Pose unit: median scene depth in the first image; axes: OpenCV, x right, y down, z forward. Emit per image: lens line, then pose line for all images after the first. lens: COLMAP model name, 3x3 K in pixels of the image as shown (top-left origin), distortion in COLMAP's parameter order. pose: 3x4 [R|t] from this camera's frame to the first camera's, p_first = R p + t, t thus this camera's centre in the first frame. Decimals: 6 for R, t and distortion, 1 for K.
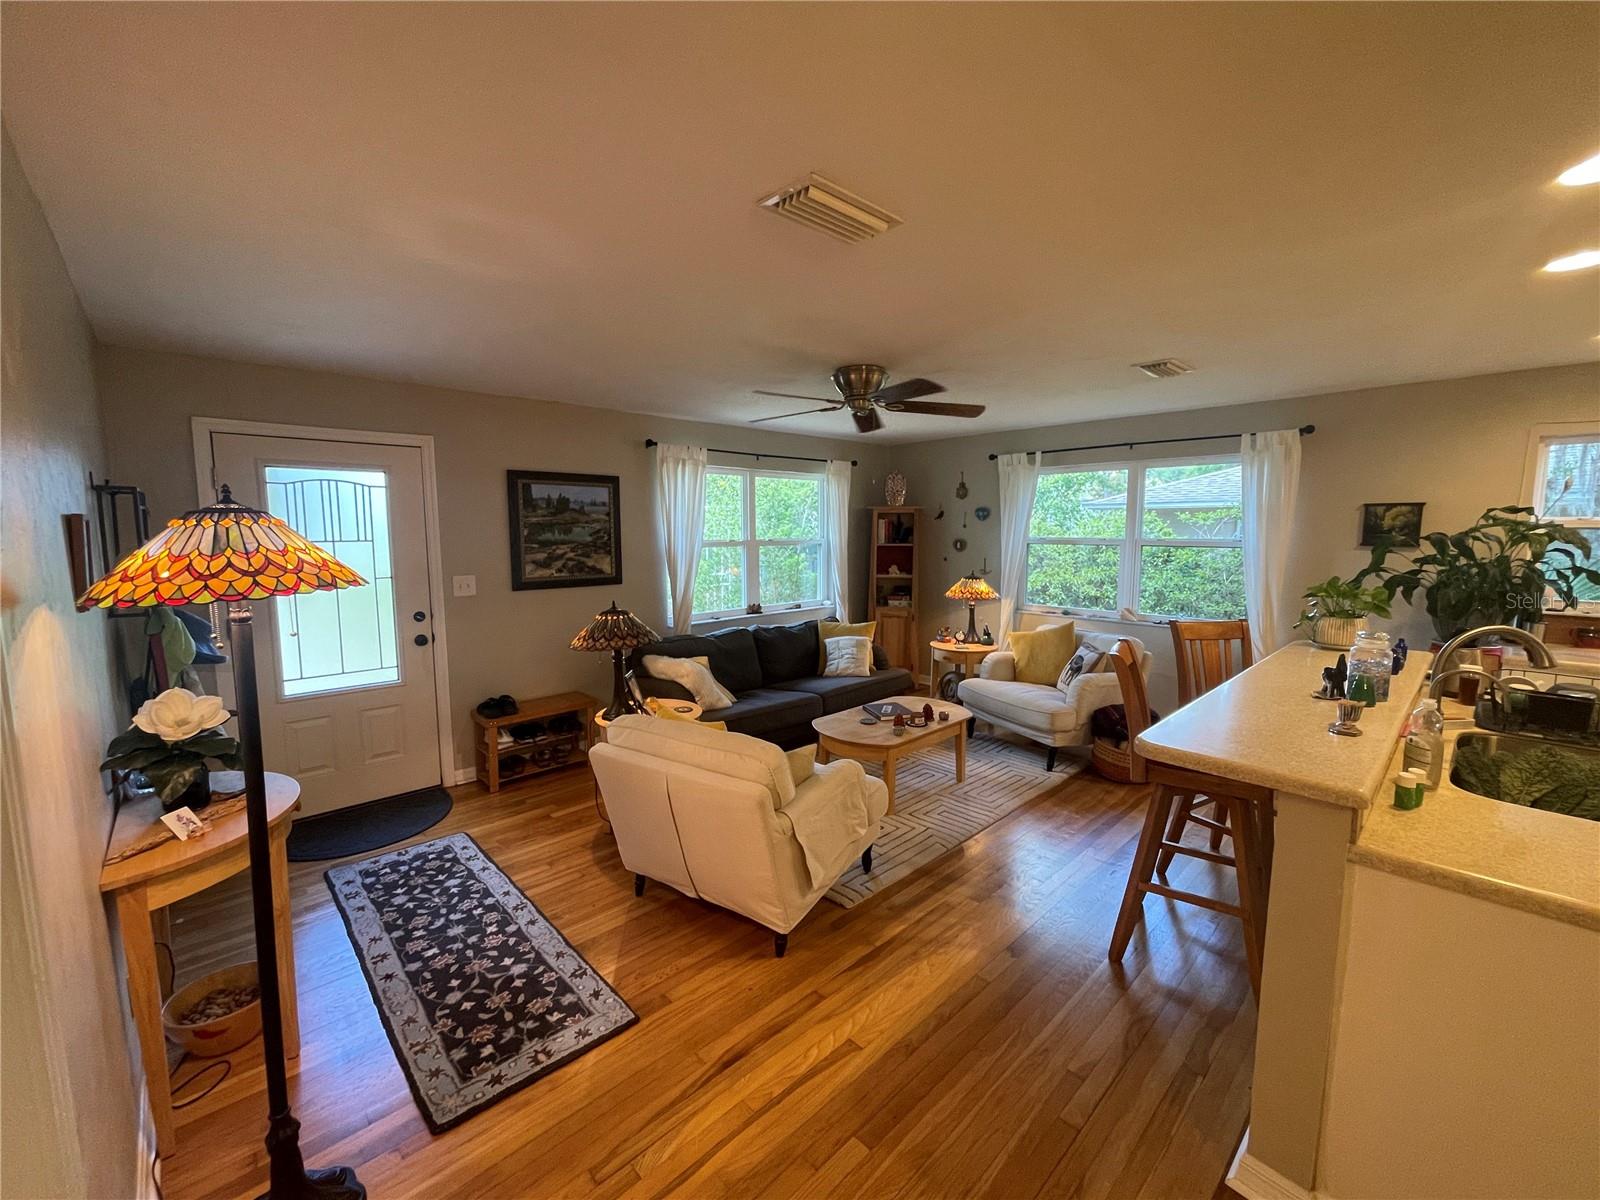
lens RADIAL K [[647.7, 0, 794.9], [0, 647.7, 595.0], [0, 0, 1]] dist [-0.001647, 0.001518]
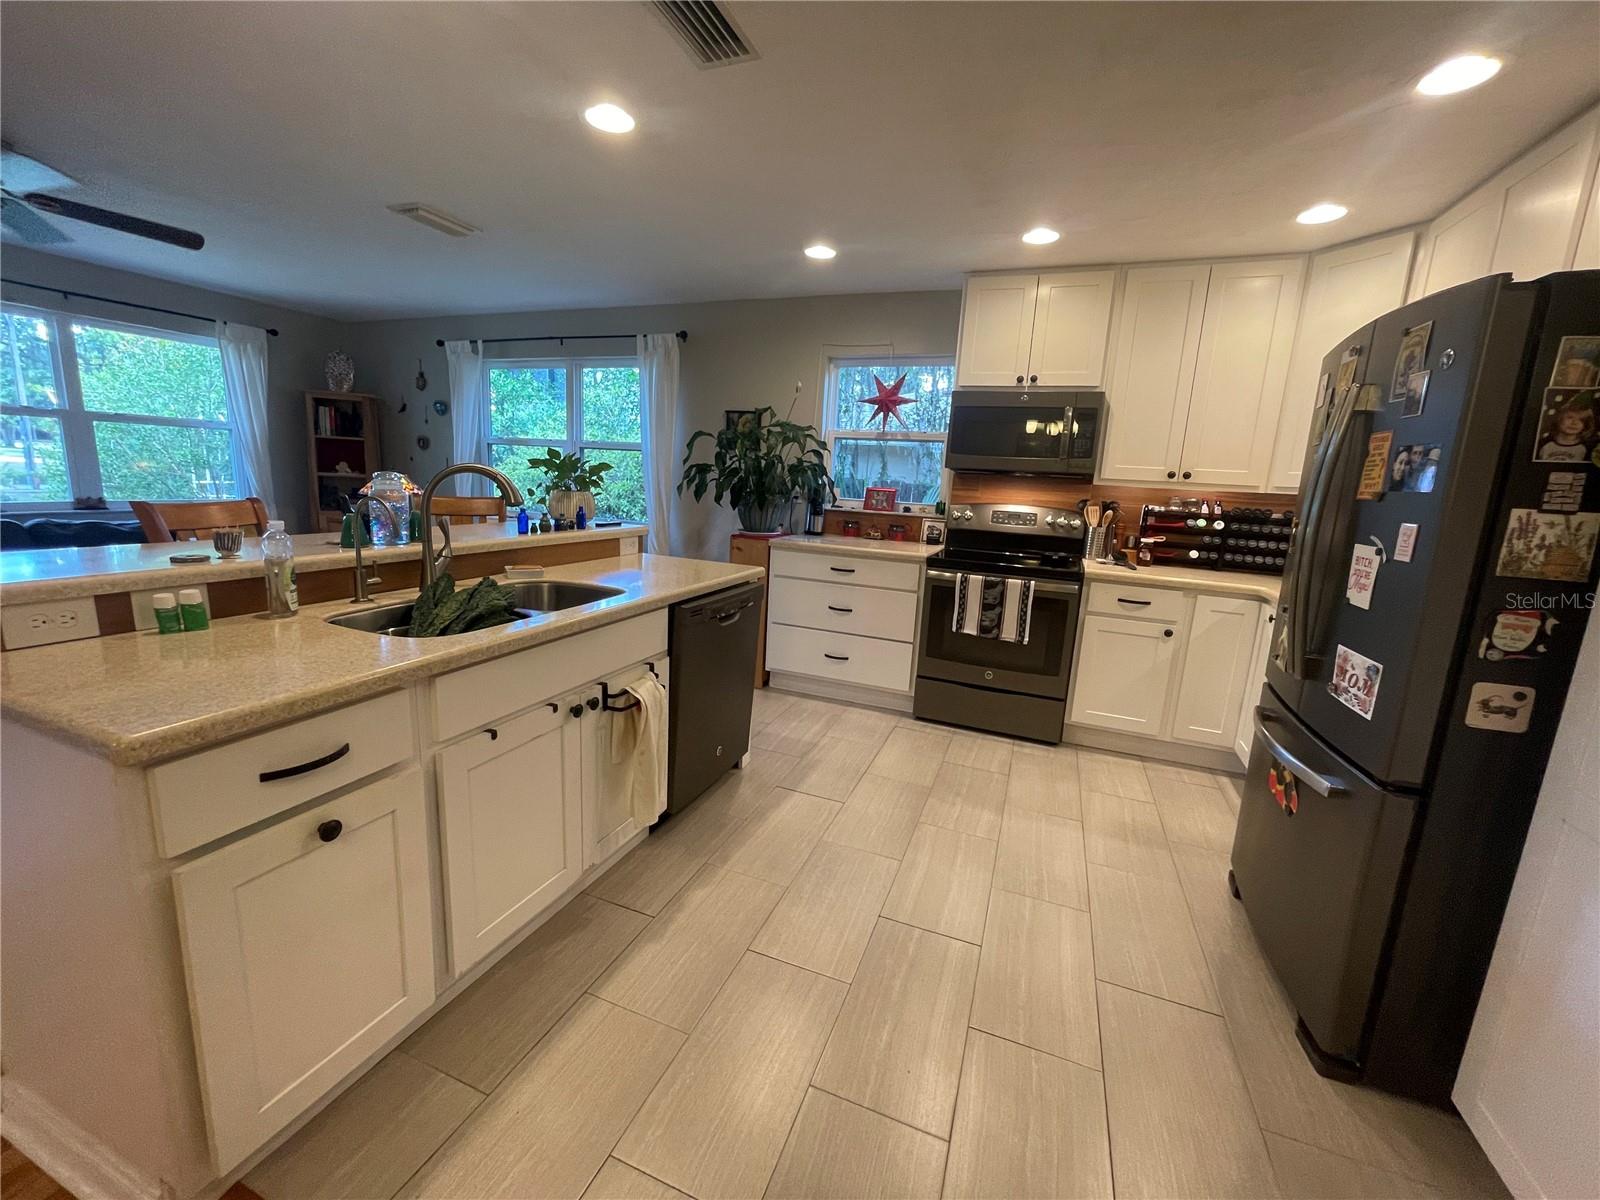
lens RADIAL K [[647.7, 0, 792.8], [0, 647.7, 594.1], [0, 0, 1]] dist [-0.001647, 0.001518]
pose [[0.910044, -0.024233, 0.413803, 0.493595], [-0.011866, 0.996358, 0.084444, 0.070781], [-0.414343, -0.081758, 0.906441, -0.059099]]
